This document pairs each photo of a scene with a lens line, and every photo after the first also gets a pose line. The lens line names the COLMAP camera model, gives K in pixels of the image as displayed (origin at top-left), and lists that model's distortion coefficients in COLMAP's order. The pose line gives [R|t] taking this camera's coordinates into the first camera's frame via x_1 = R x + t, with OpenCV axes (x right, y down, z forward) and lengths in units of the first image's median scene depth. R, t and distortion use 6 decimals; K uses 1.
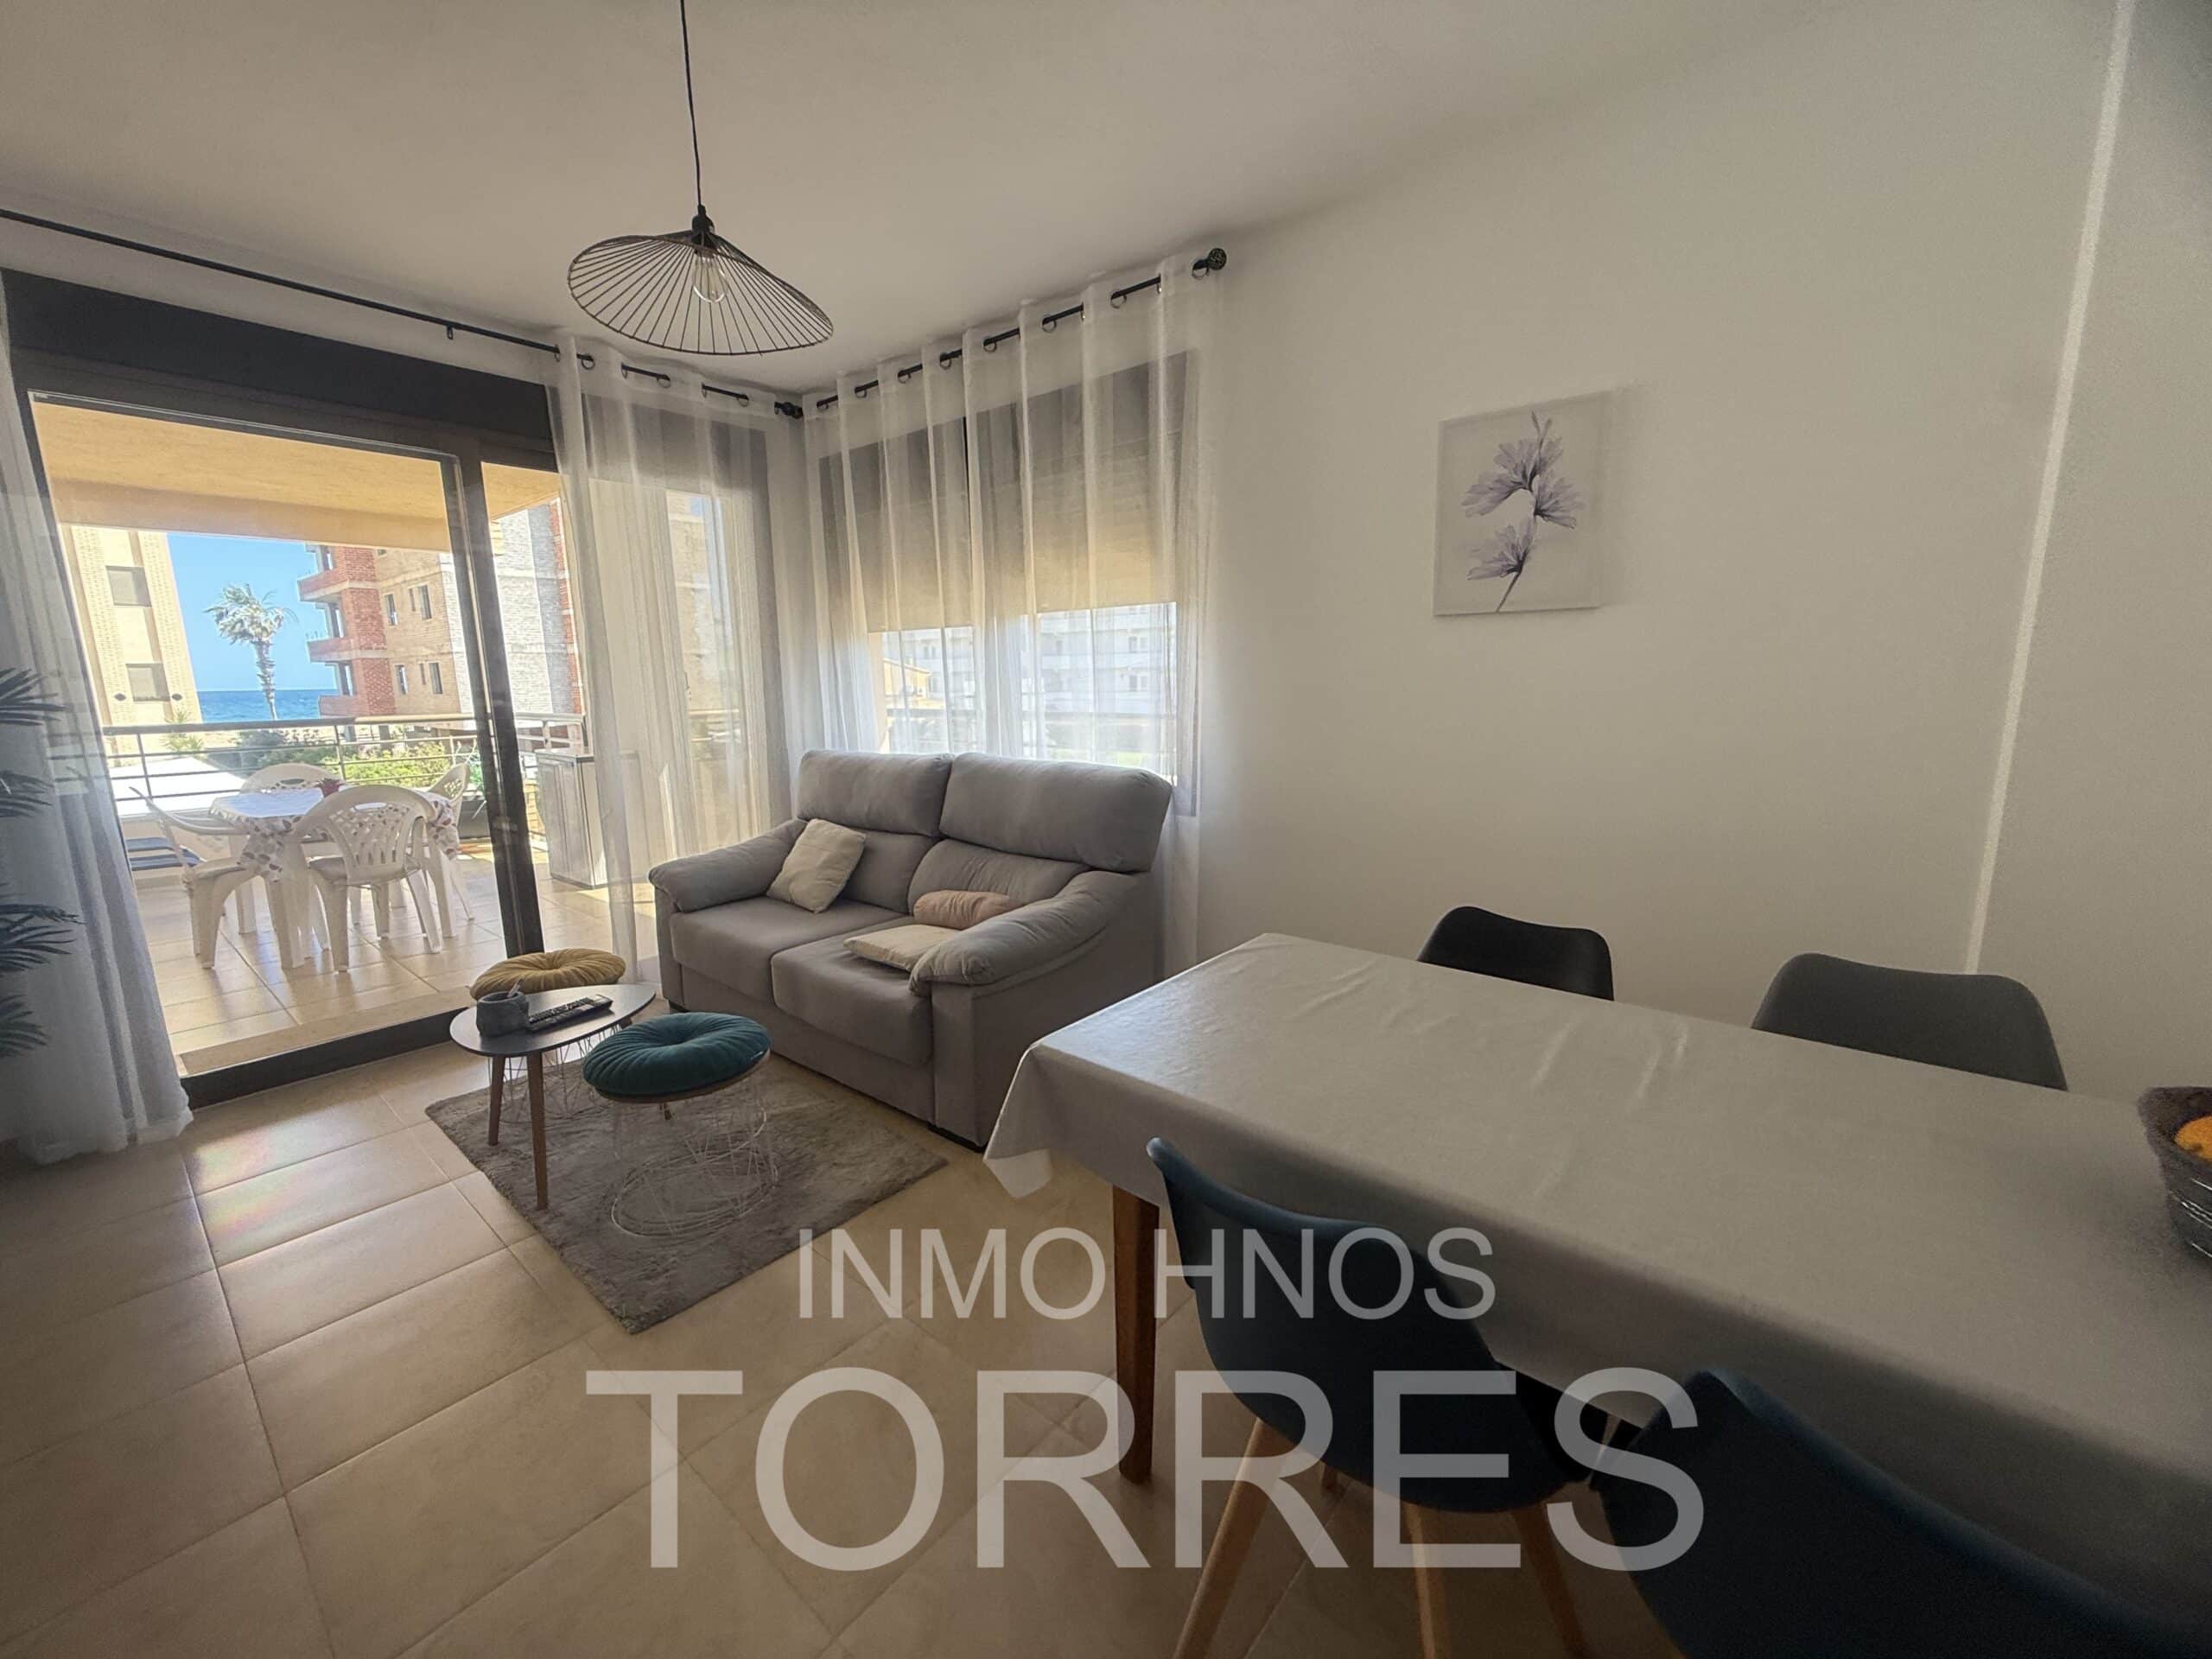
lens RADIAL K [[880.3, 0, 1104.0], [0, 880.3, 831.2], [0, 0, 1]] dist [-0.000708, -0.000209]
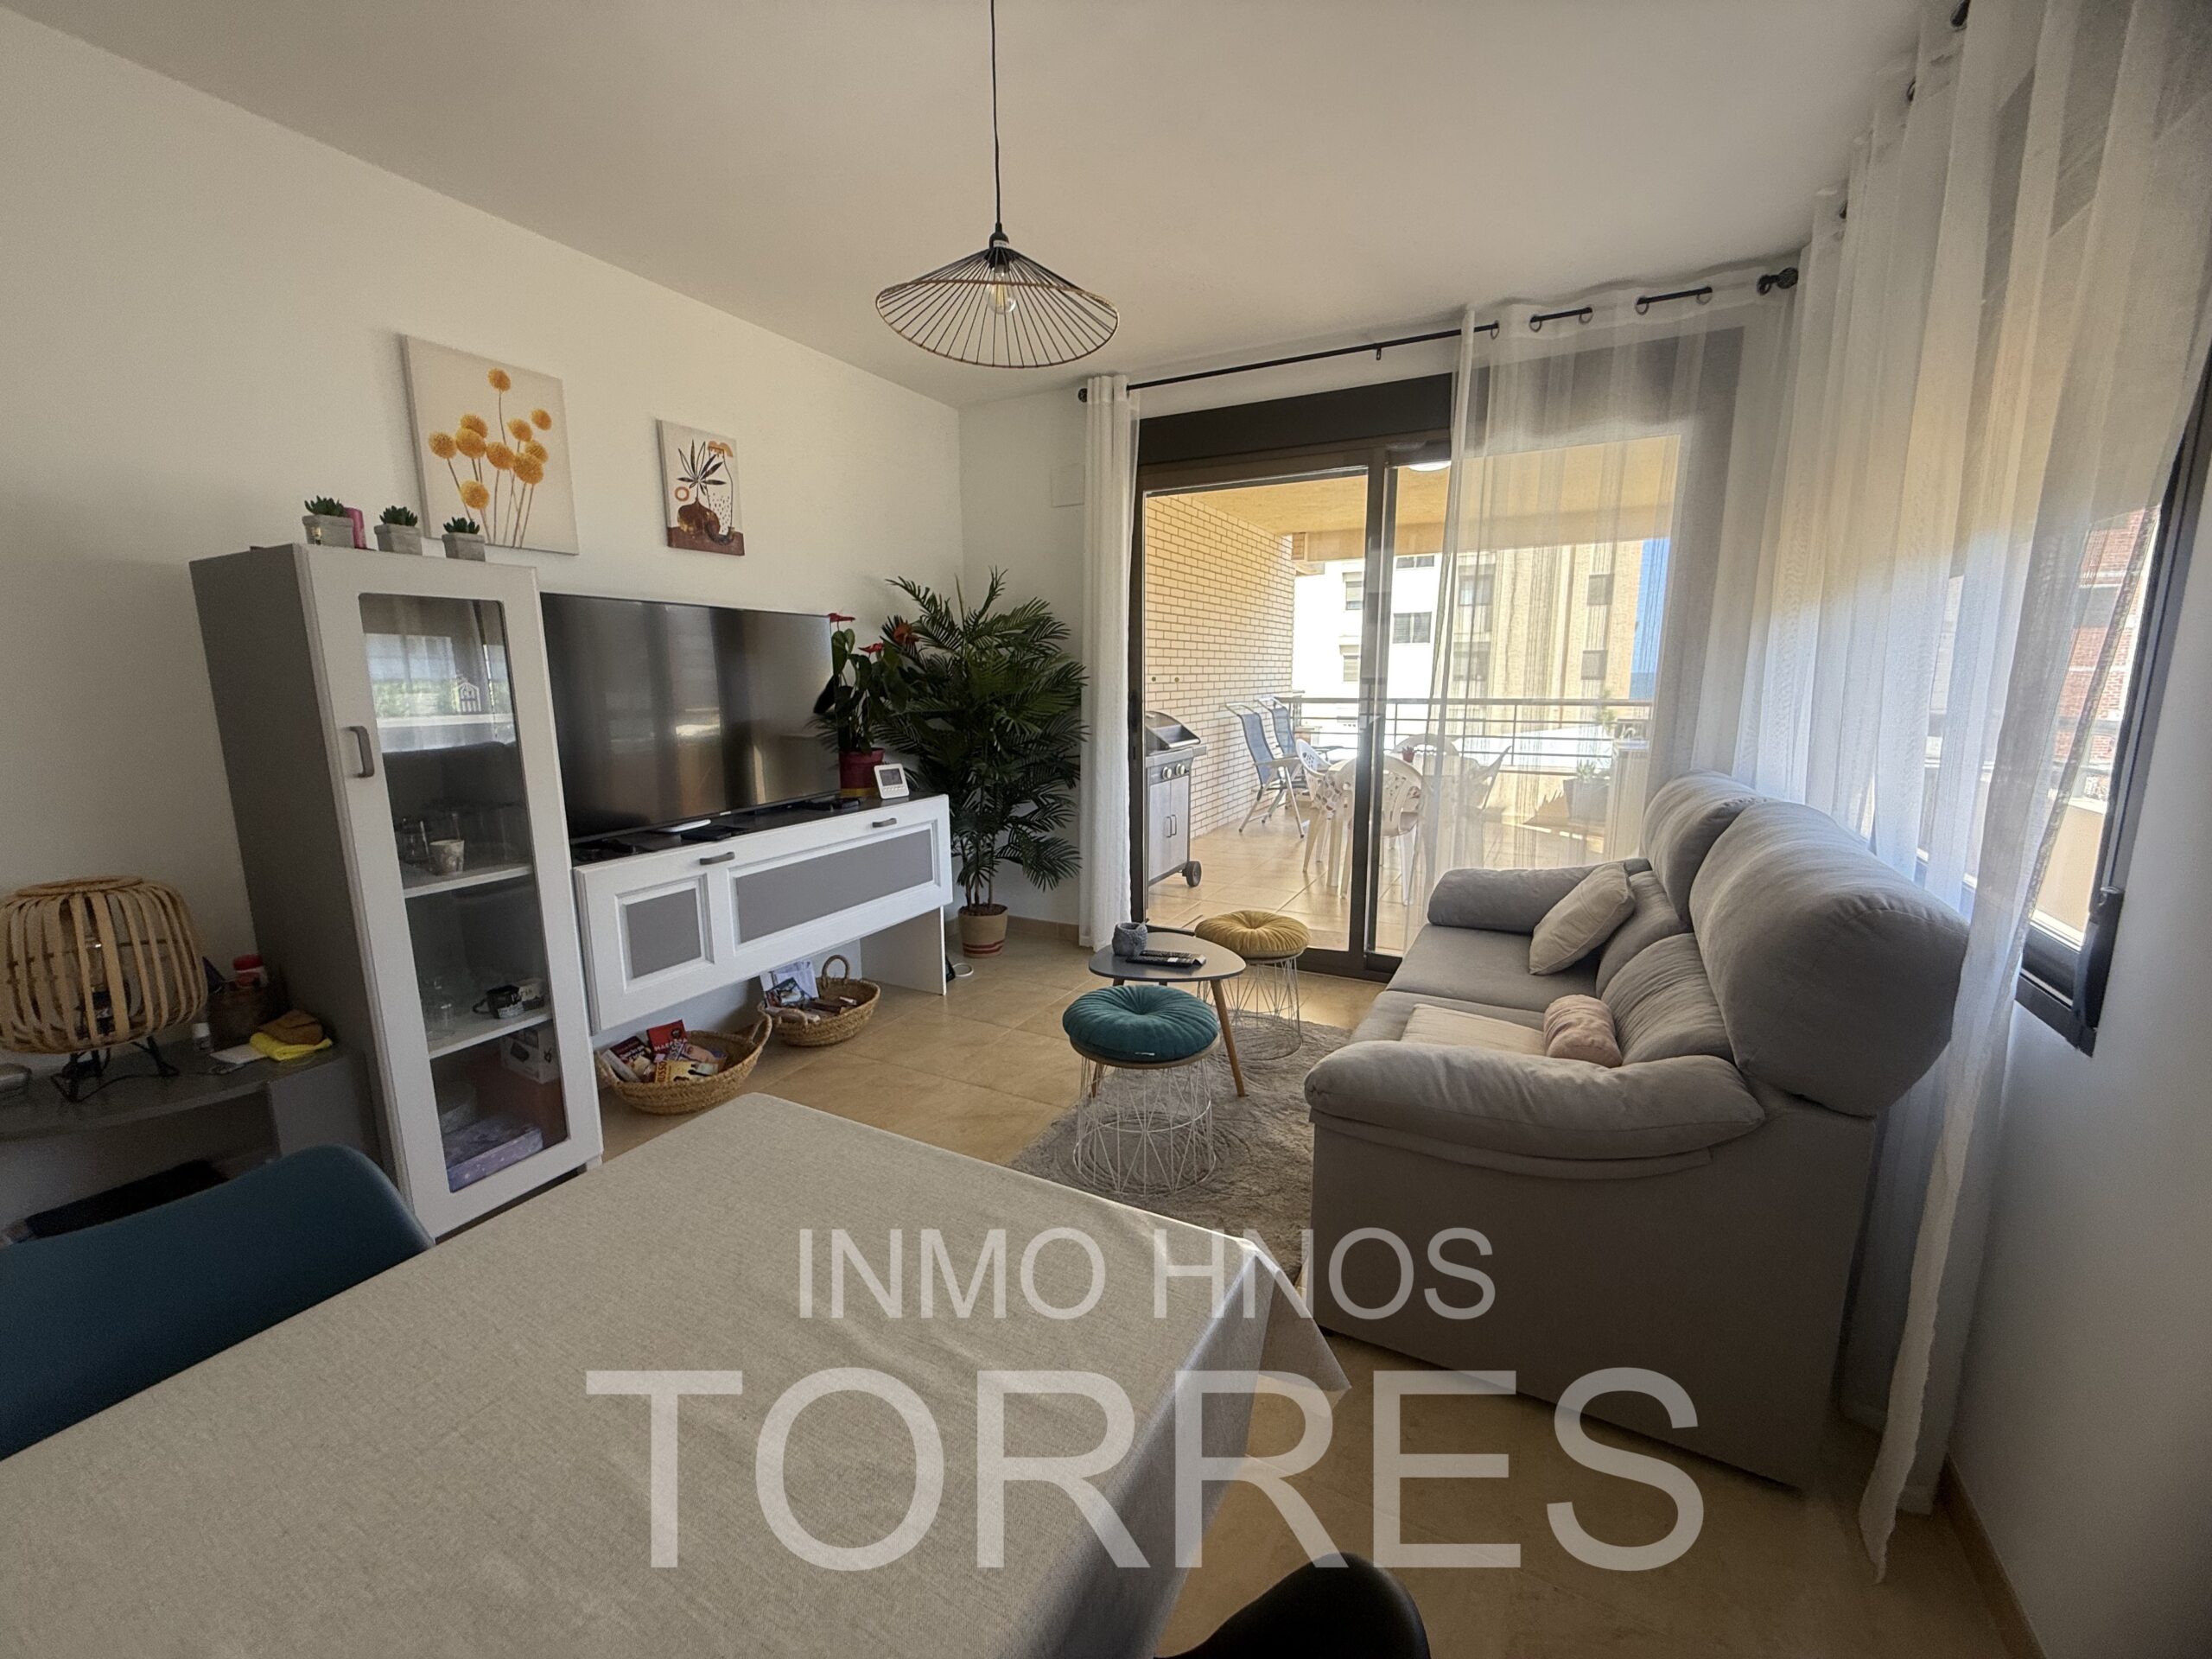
lens RADIAL K [[880.3, 0, 1104.9], [0, 880.3, 828.8], [0, 0, 1]] dist [-0.000708, -0.000209]
pose [[0.203624, 0.183671, -0.961666, 0.292521], [-0.168560, 0.974155, 0.150365, -0.077686], [0.964430, 0.131480, 0.229321, 0.406249]]
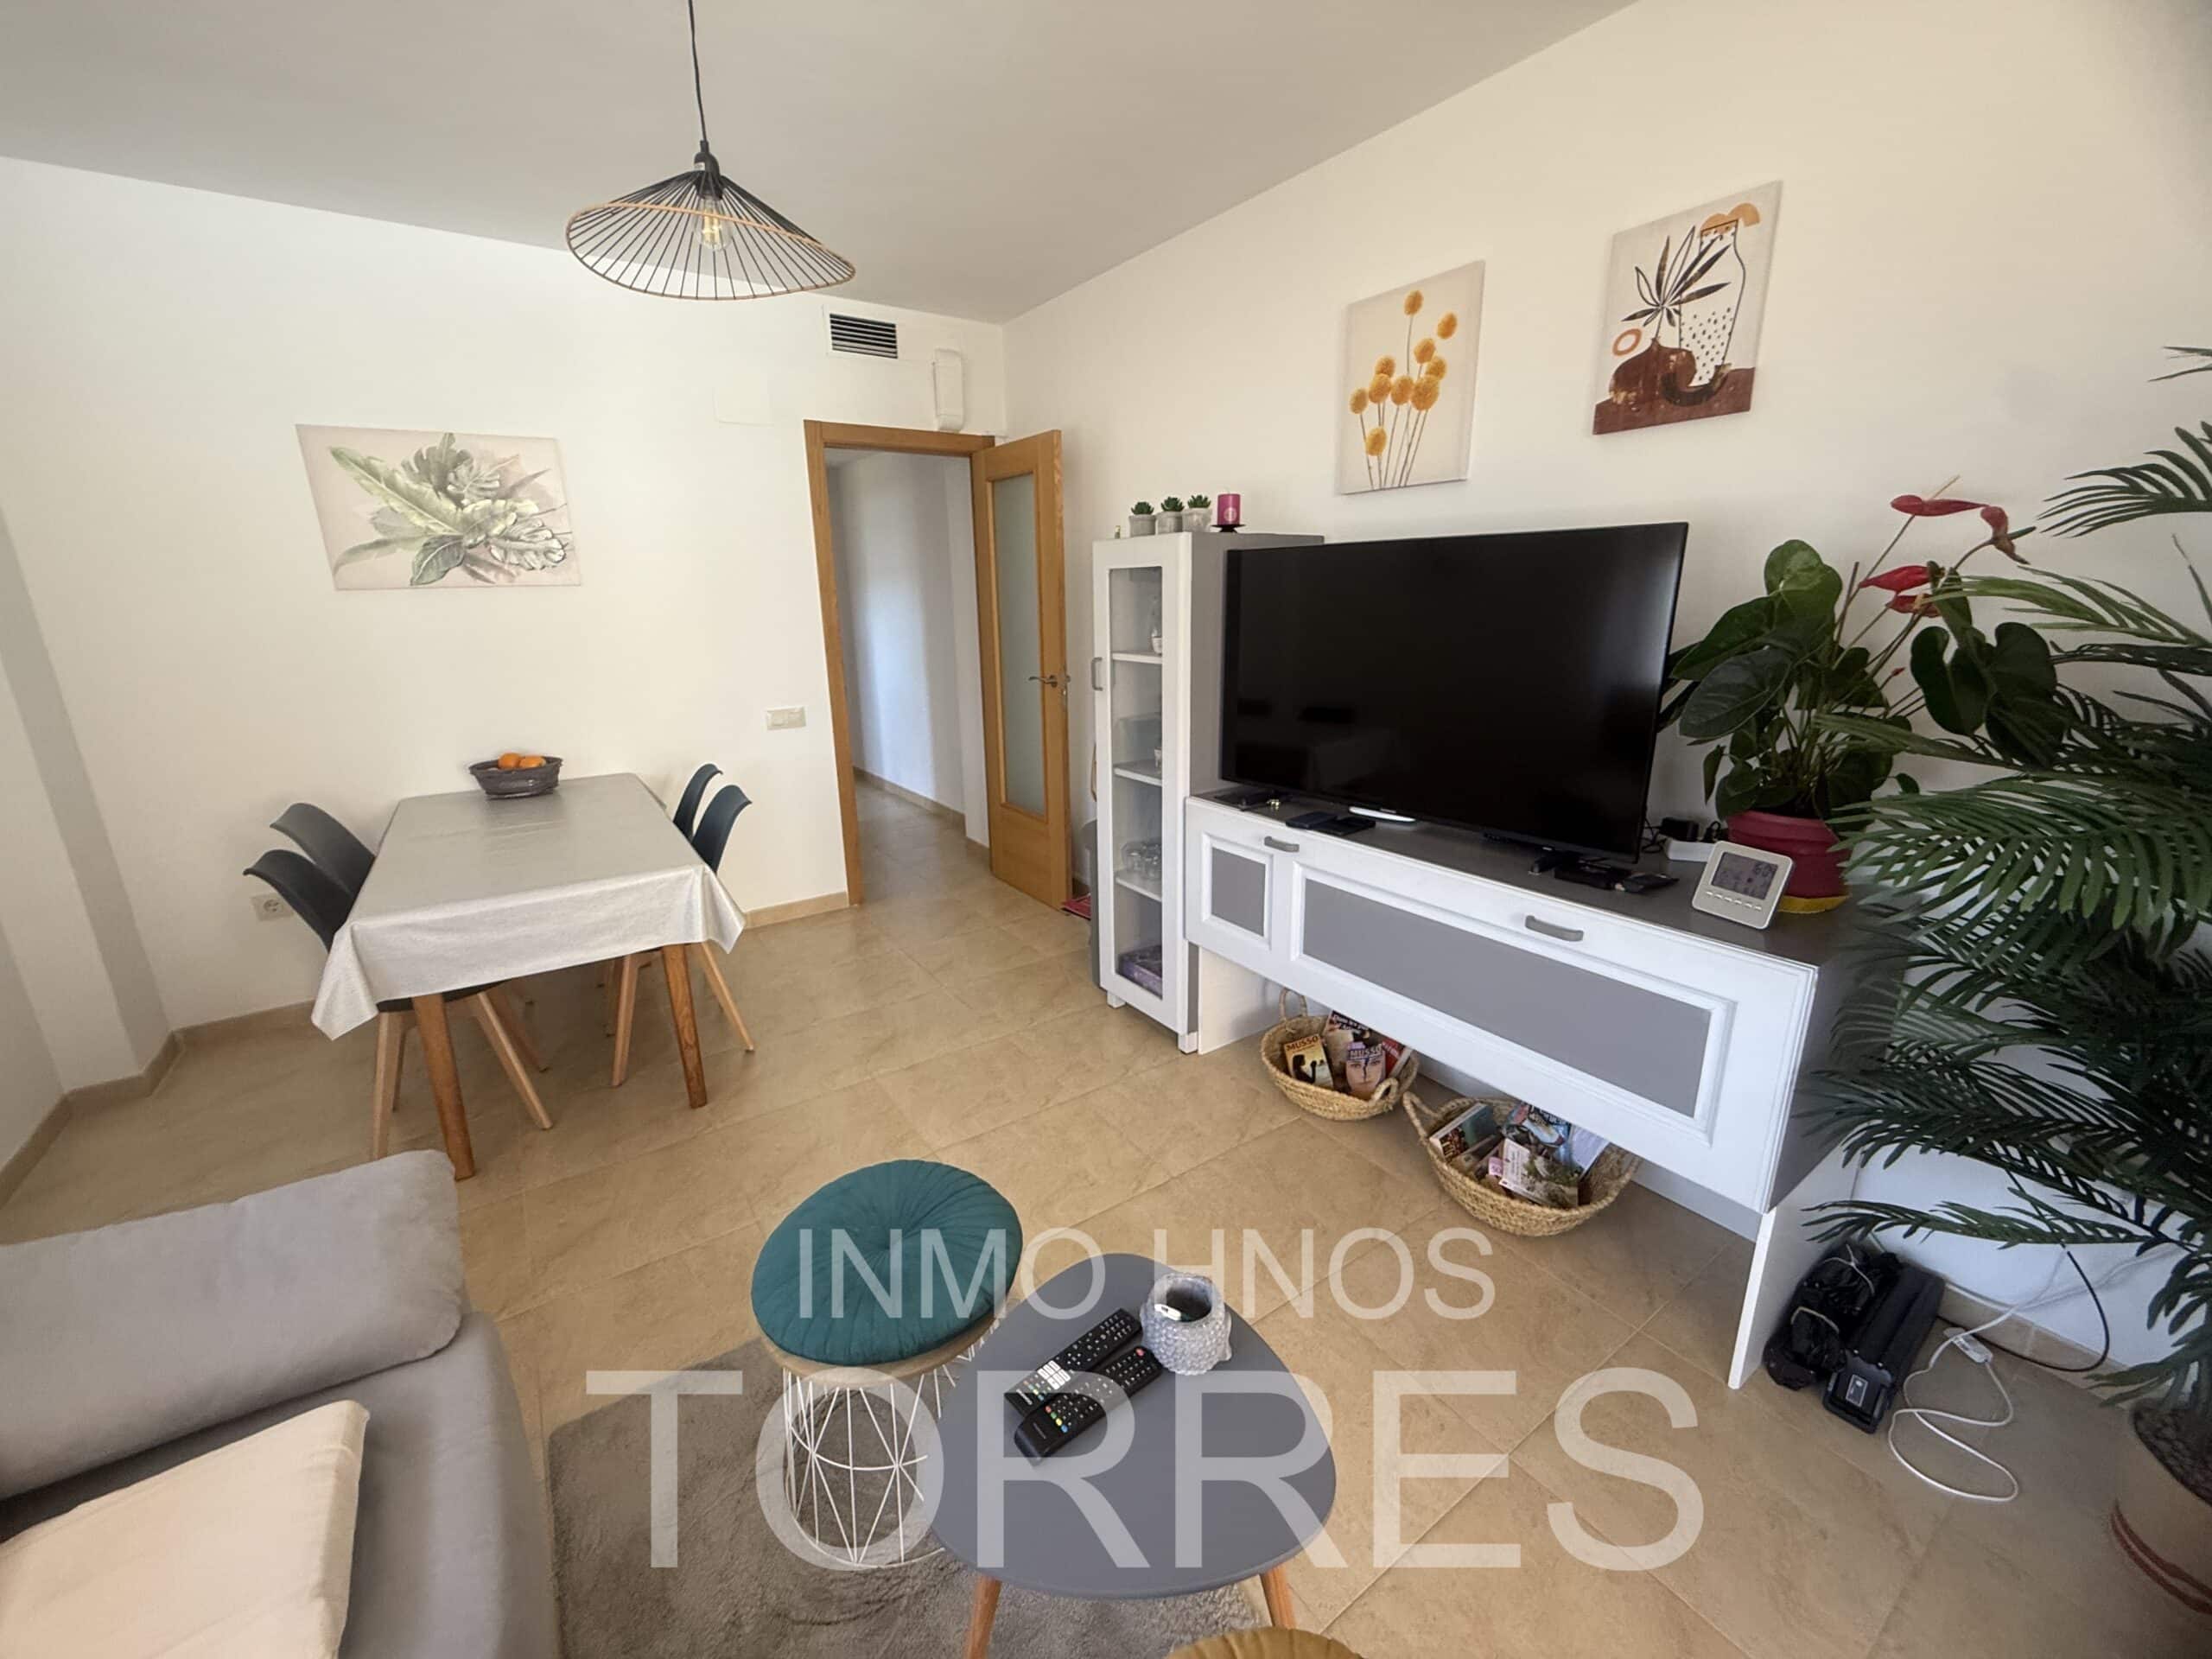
lens RADIAL K [[880.3, 0, 1104.2], [0, 880.3, 825.4], [0, 0, 1]] dist [-0.000708, -0.000209]
pose [[-0.962171, -0.038238, 0.269749, -0.468190], [0.080174, 0.906522, 0.414476, -0.171100], [-0.260382, 0.420423, -0.869164, 0.821727]]
